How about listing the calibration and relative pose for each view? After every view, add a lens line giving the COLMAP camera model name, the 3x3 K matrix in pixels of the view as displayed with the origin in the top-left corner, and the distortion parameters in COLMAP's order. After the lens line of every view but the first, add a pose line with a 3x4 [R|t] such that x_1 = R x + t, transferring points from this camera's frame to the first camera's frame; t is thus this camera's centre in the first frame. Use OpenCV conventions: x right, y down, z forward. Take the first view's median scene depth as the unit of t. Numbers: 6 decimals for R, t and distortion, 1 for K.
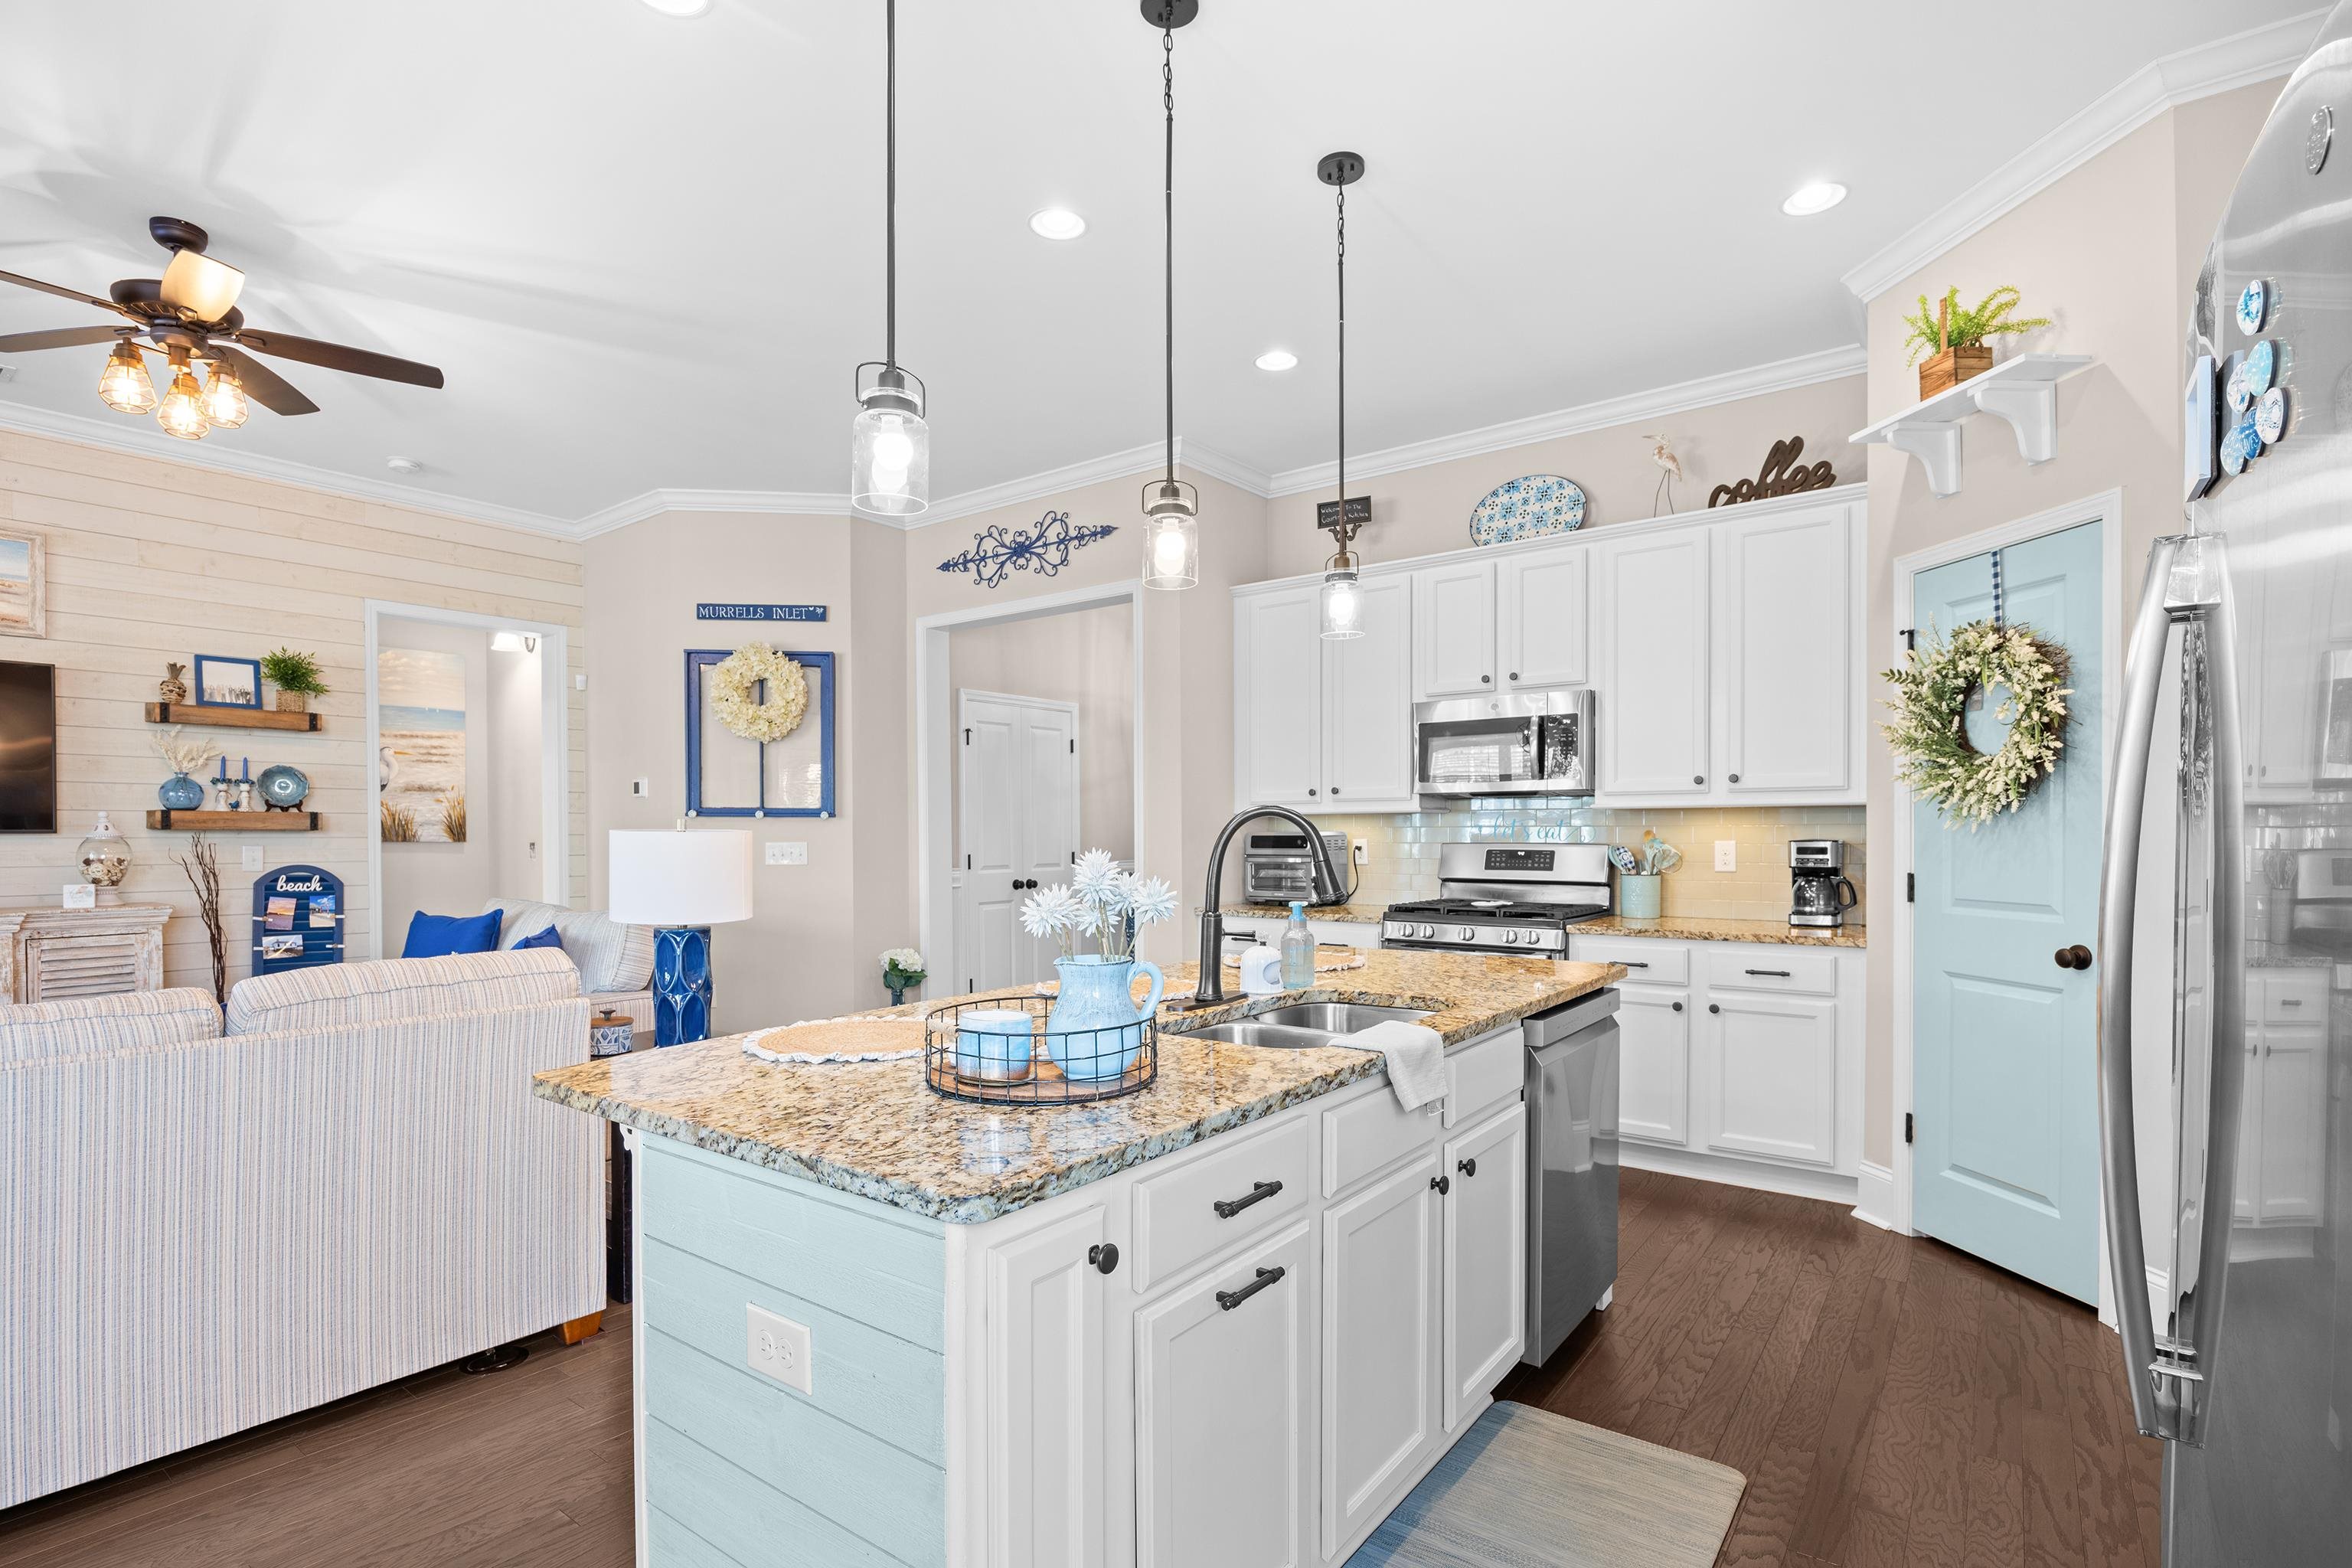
lens RADIAL K [[1117.8, 0, 1174.2], [0, 1117.8, 828.5], [0, 0, 1]] dist [-0.010242, -0.000295]
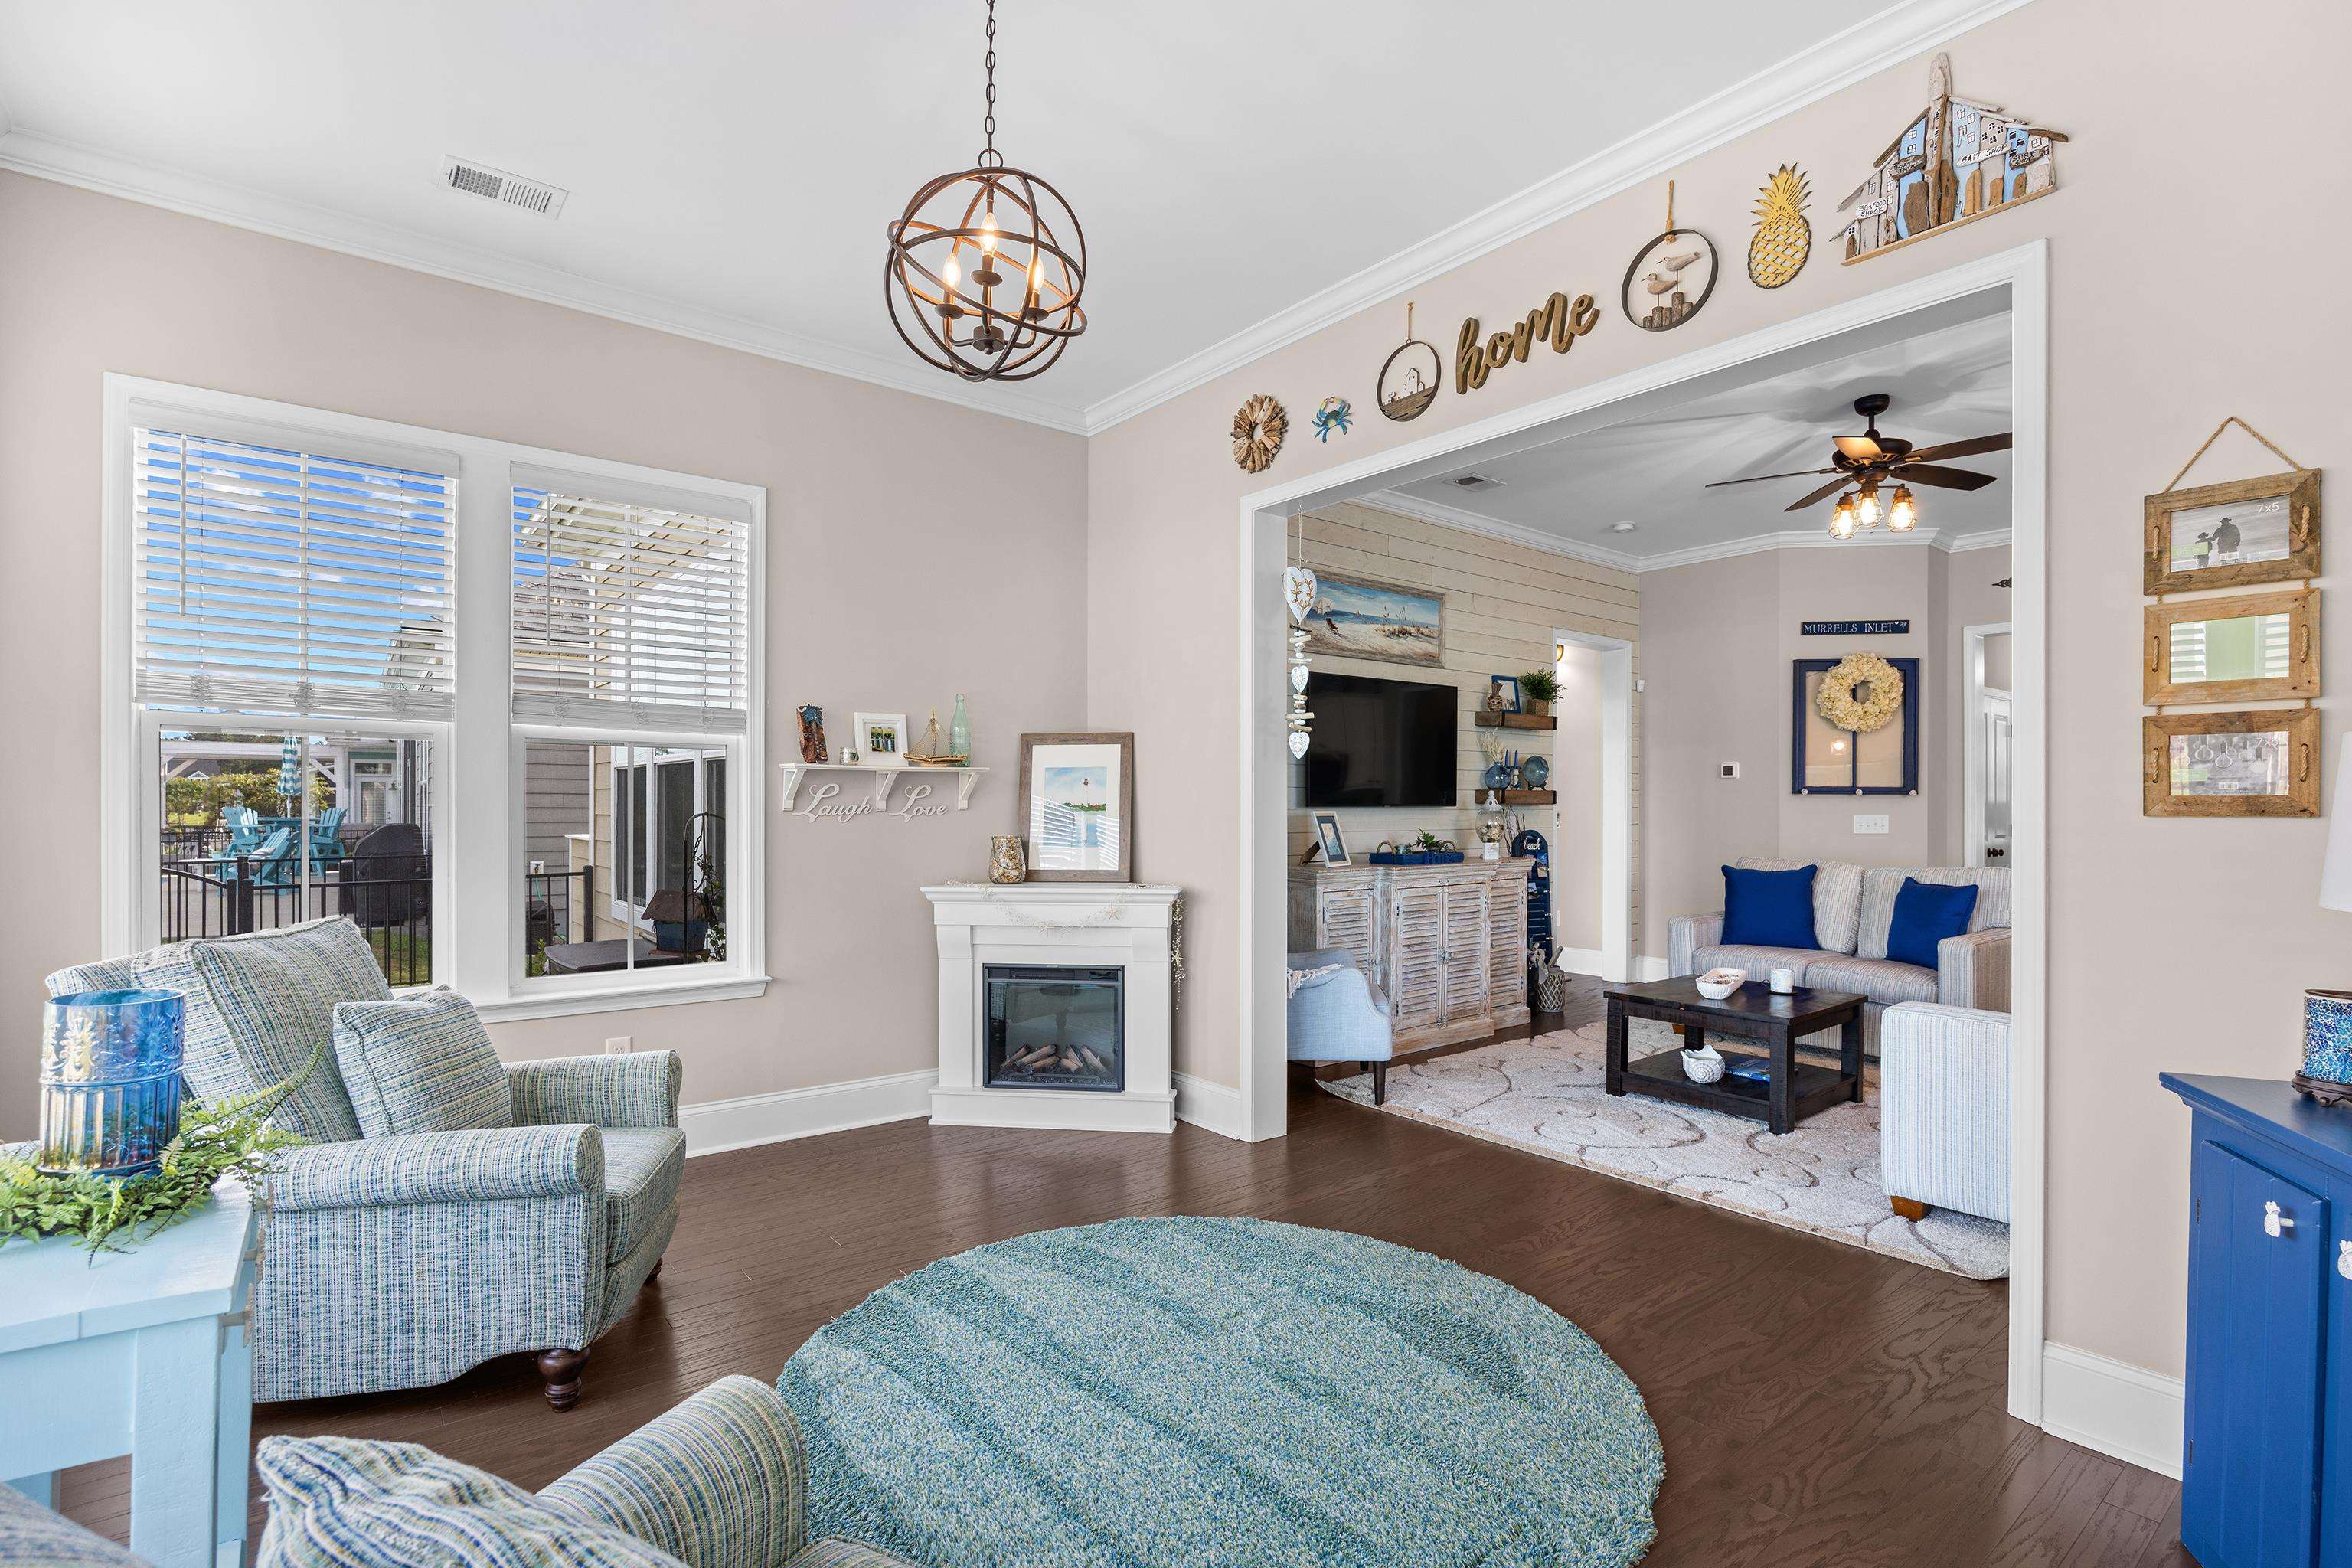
lens RADIAL K [[1117.8, 0, 1167.3], [0, 1117.8, 791.7], [0, 0, 1]] dist [-0.010242, -0.000295]
pose [[0.971144, 0.000618, -0.238493, -0.823232], [-0.001692, 0.999989, -0.004297, -0.006442], [0.238488, 0.004576, 0.971135, -0.374333]]
